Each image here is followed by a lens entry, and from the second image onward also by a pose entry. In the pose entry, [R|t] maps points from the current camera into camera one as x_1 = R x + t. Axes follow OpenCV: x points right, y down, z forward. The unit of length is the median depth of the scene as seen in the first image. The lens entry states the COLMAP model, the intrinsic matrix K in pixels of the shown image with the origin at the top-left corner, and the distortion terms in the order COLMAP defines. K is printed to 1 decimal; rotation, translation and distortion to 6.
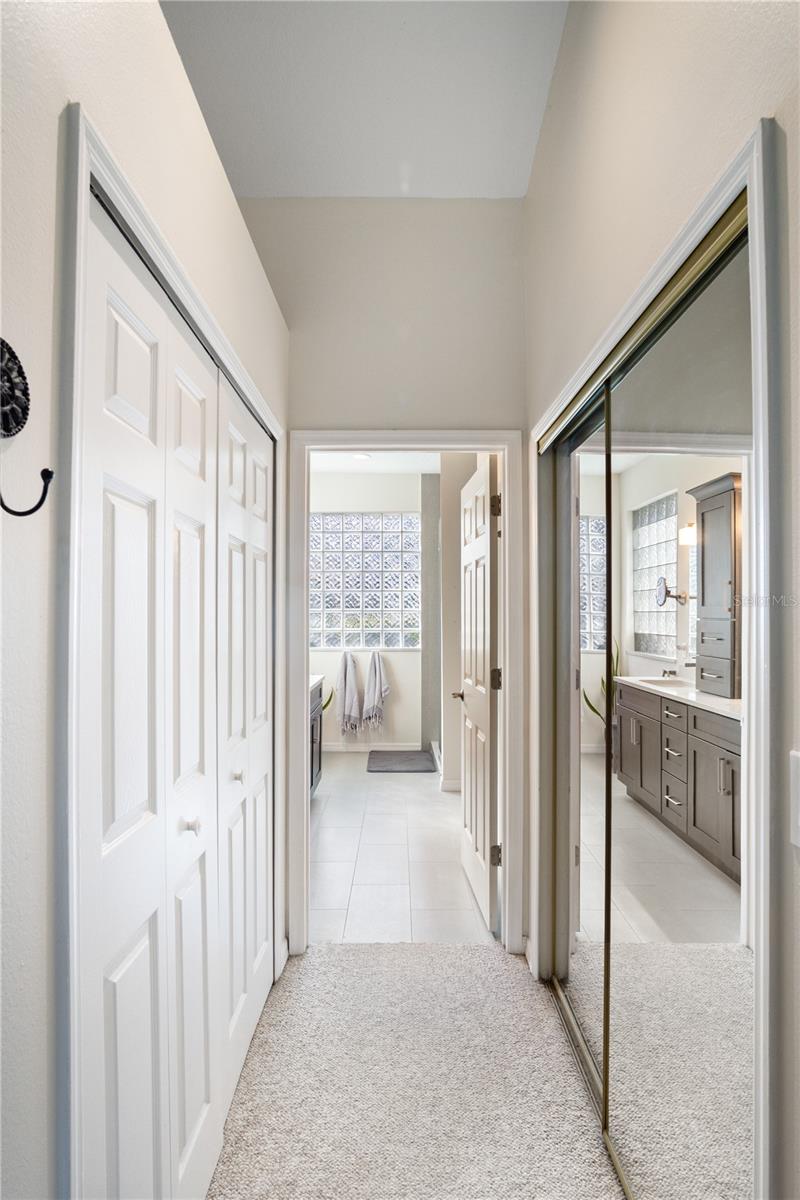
lens RADIAL K [[645.4, 0, 398.1], [0, 645.4, 604.1], [0, 0, 1]] dist [-0.030297, 0.006215]
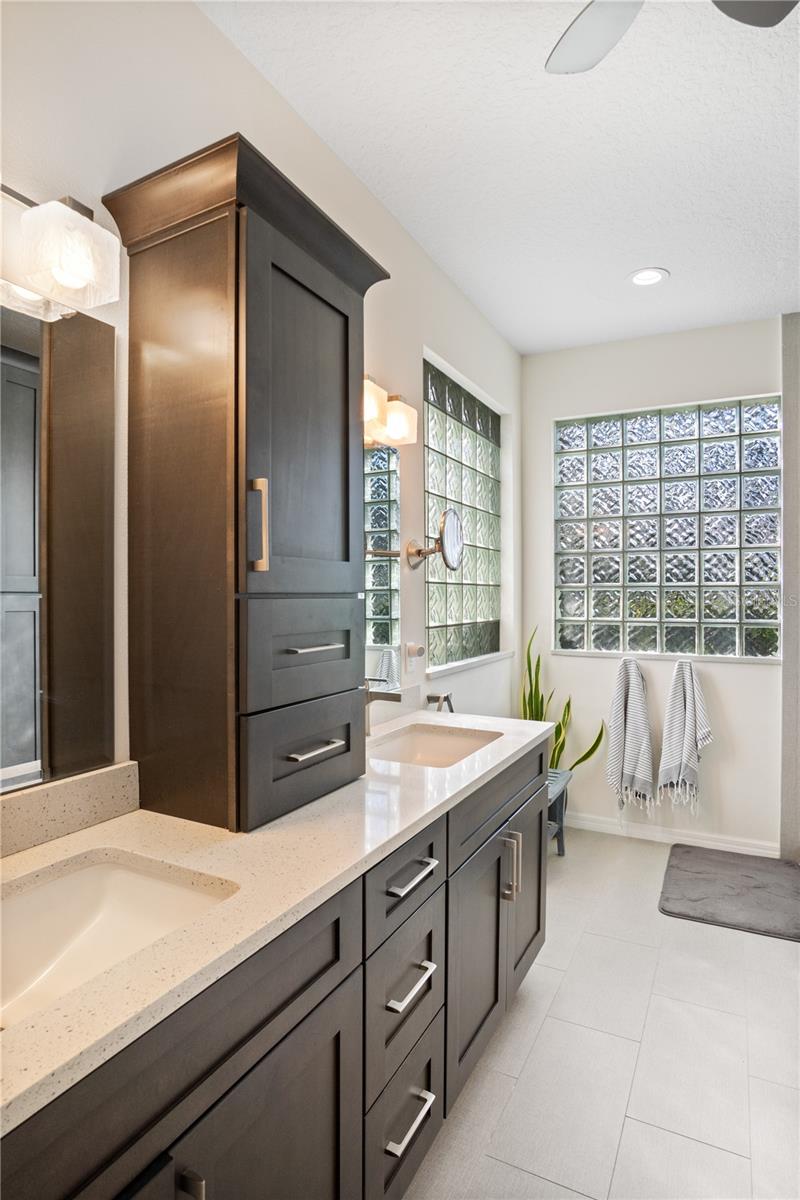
lens RADIAL K [[645.4, 0, 394.2], [0, 645.4, 601.6], [0, 0, 1]] dist [-0.030297, 0.006215]
pose [[0.886748, 0.004988, -0.462226, -0.003412], [0.006434, 0.999712, 0.023131, 0.009007], [0.462208, -0.023485, 0.886461, 0.408188]]
